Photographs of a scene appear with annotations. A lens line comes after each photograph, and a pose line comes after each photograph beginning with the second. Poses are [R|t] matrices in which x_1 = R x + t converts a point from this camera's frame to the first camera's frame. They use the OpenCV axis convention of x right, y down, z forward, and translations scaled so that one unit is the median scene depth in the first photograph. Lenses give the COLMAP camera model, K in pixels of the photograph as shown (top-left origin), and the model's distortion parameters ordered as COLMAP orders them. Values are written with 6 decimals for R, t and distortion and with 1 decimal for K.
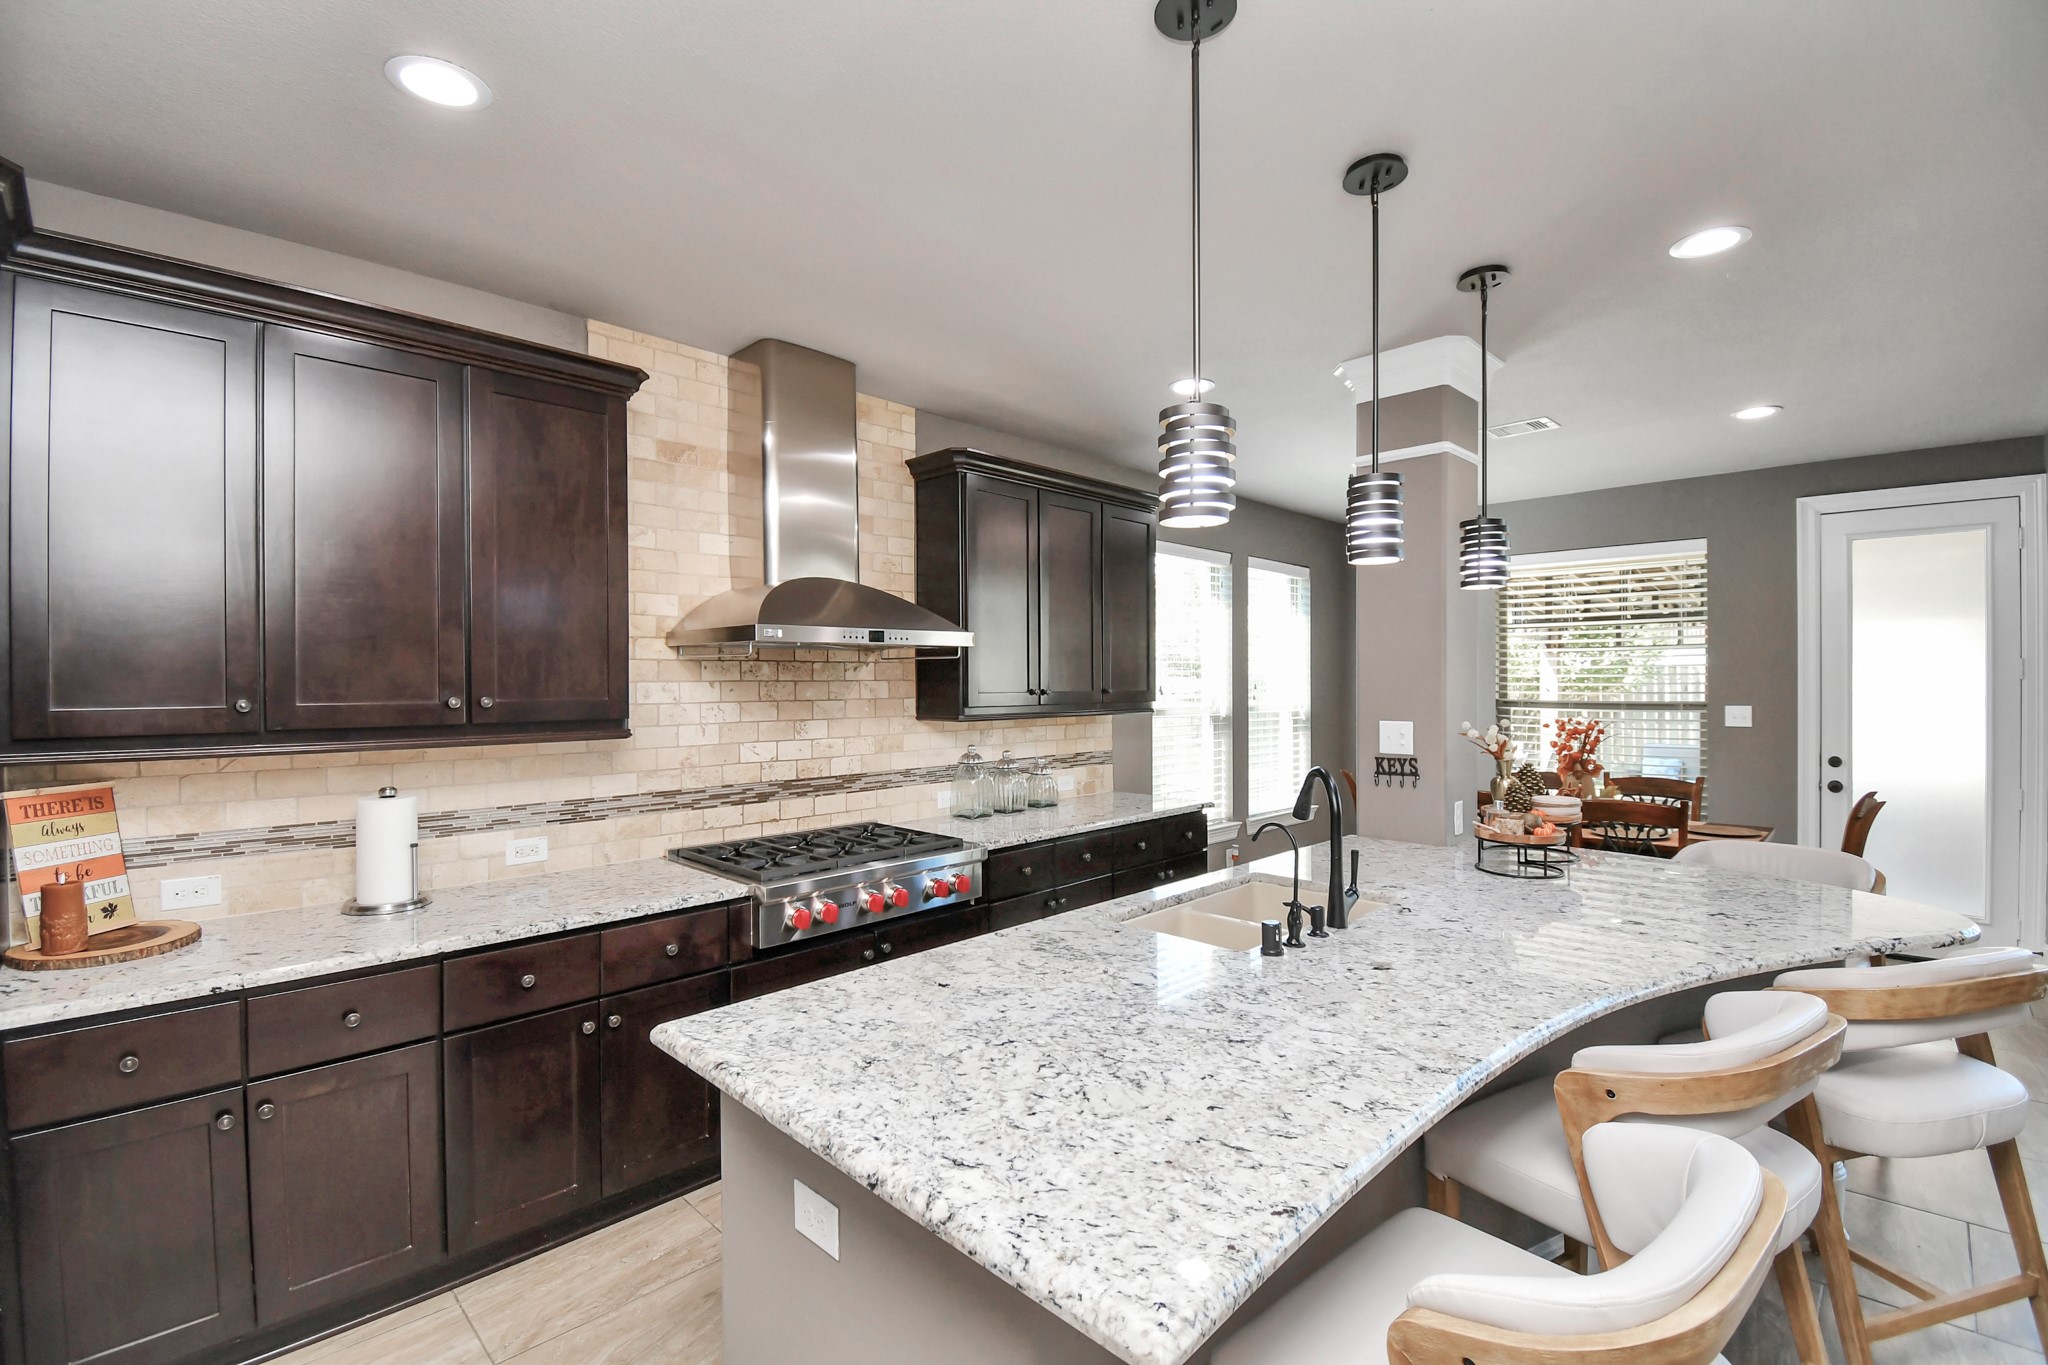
lens RADIAL K [[897.3, 0, 1016.6], [0, 897.3, 684.1], [0, 0, 1]] dist [0.025331, -0.030214]
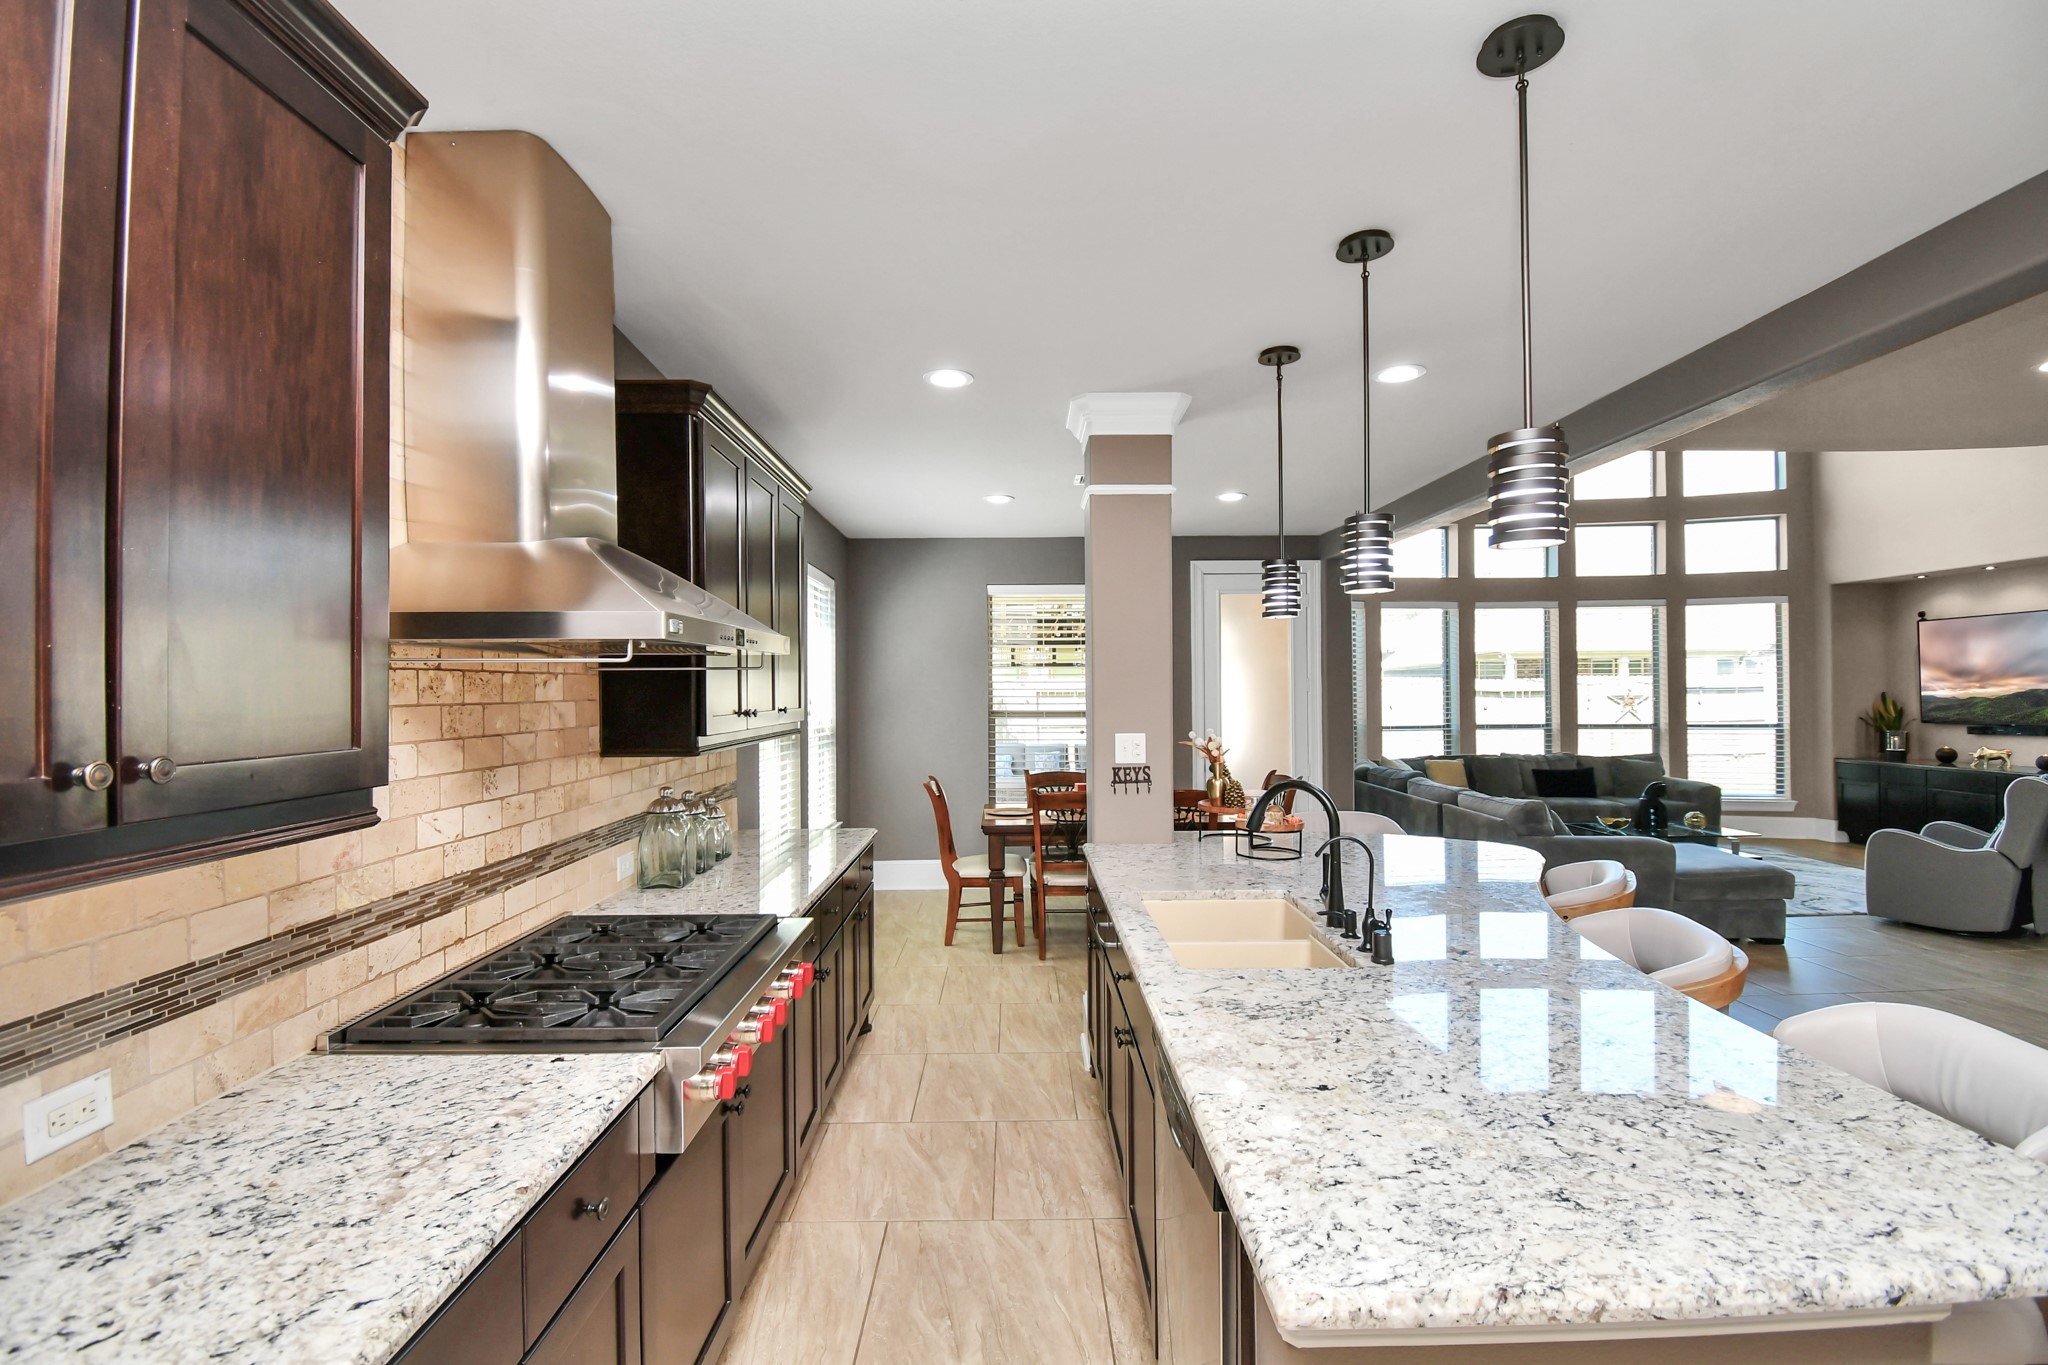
lens RADIAL K [[897.3, 0, 1016.6], [0, 897.3, 684.1], [0, 0, 1]] dist [0.025331, -0.030214]
pose [[0.703190, 0.002357, 0.710998, -0.551796], [0.006793, 0.999927, -0.010033, -0.010337], [-0.710969, 0.011885, 0.703123, 0.412911]]
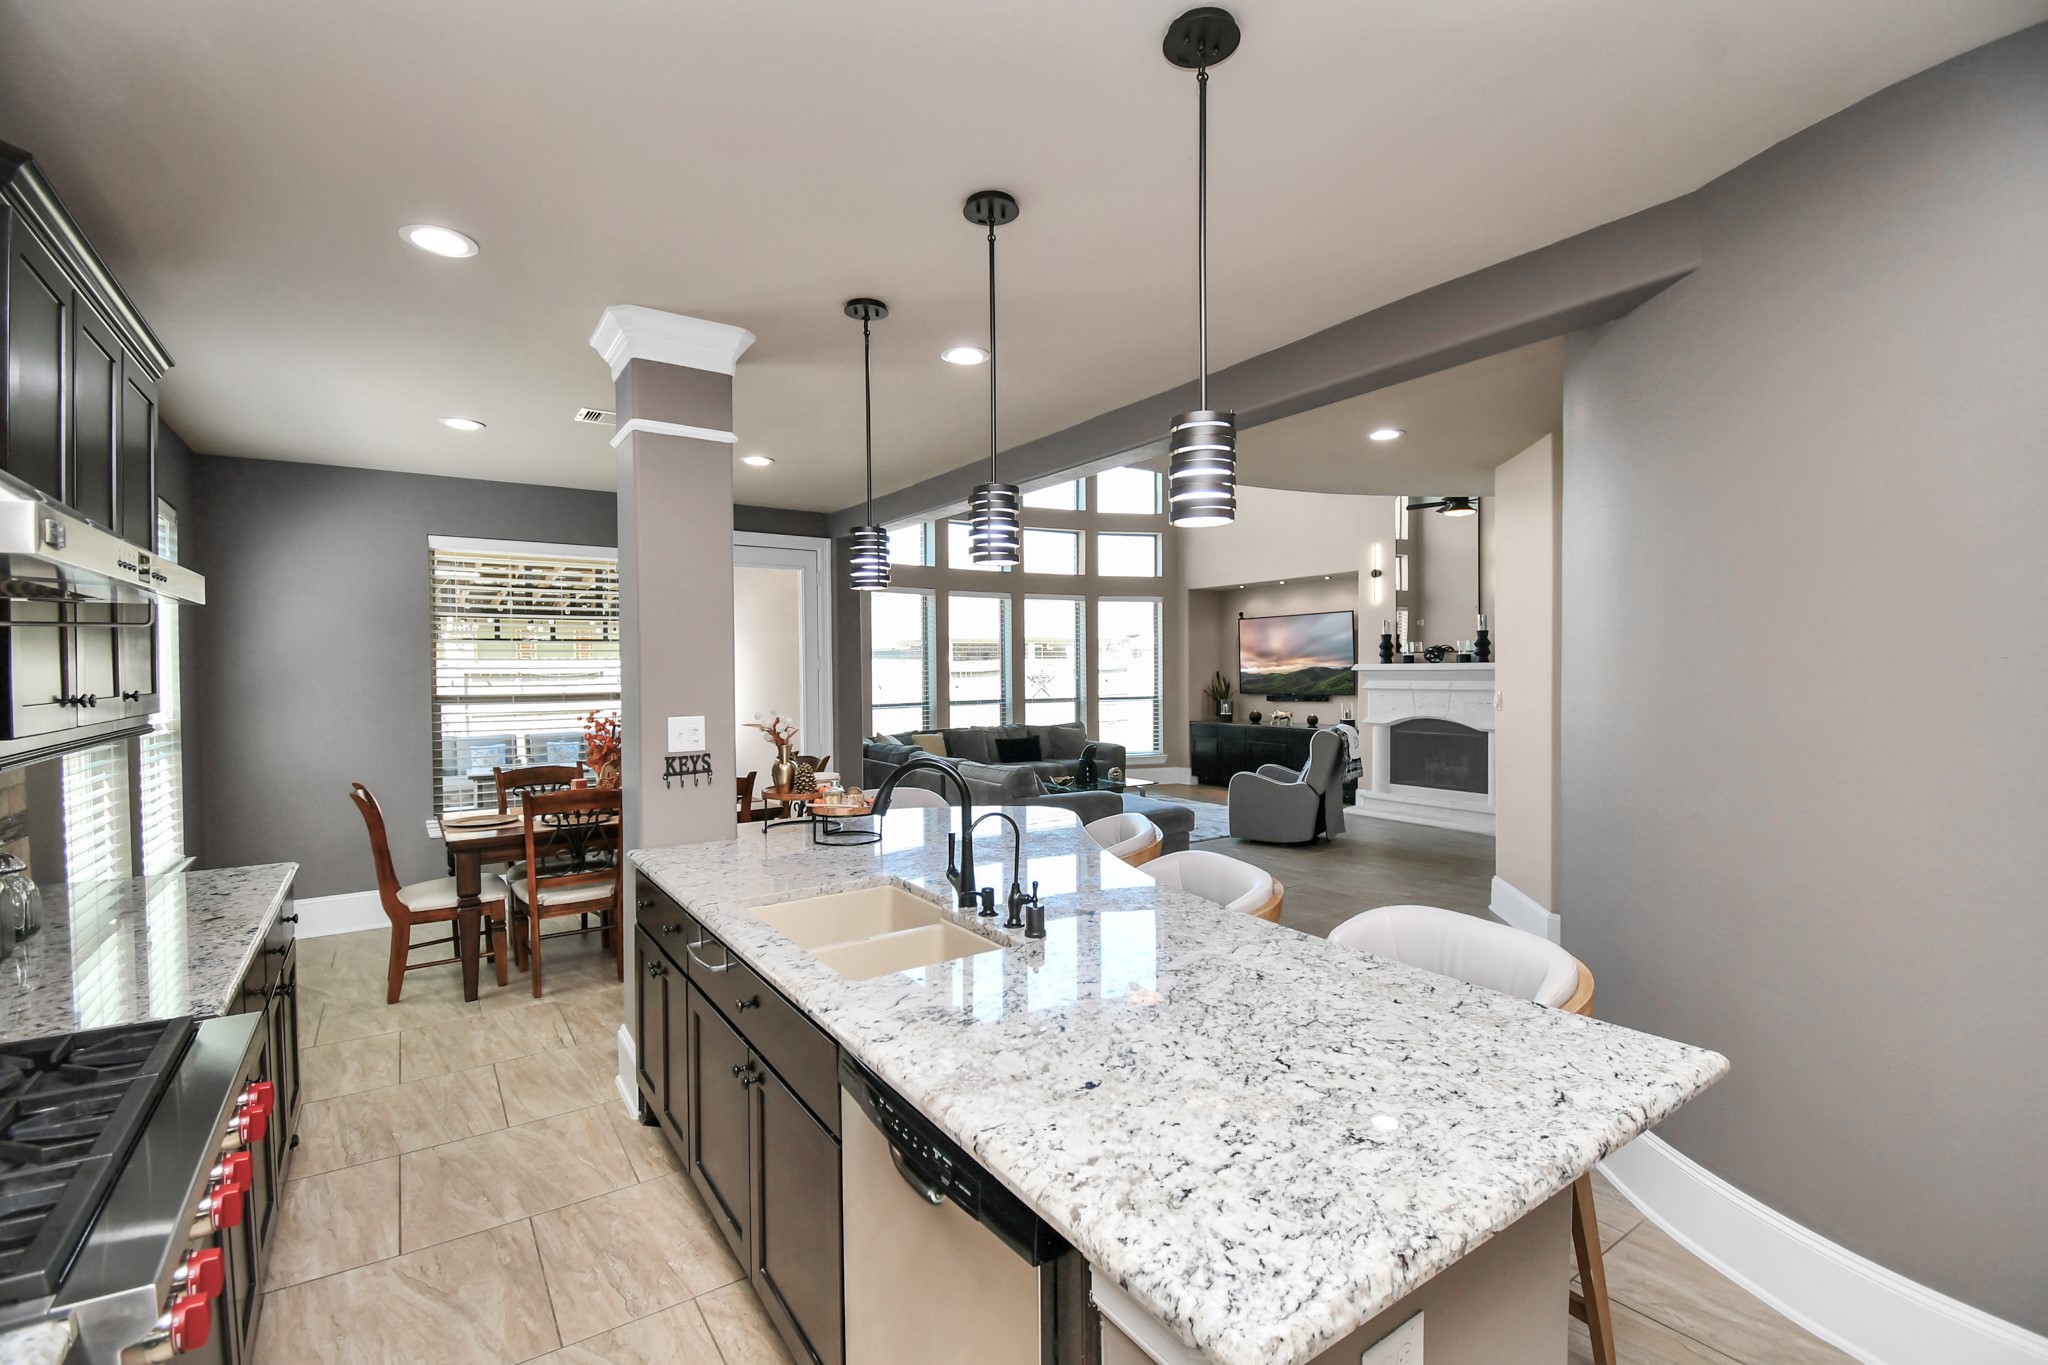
lens RADIAL K [[897.3, 0, 1016.6], [0, 897.3, 684.1], [0, 0, 1]] dist [0.025331, -0.030214]
pose [[0.184991, -0.016330, 0.982605, -0.534166], [0.009680, 0.999844, 0.014794, -0.003686], [-0.982693, 0.006774, 0.185120, 0.605510]]
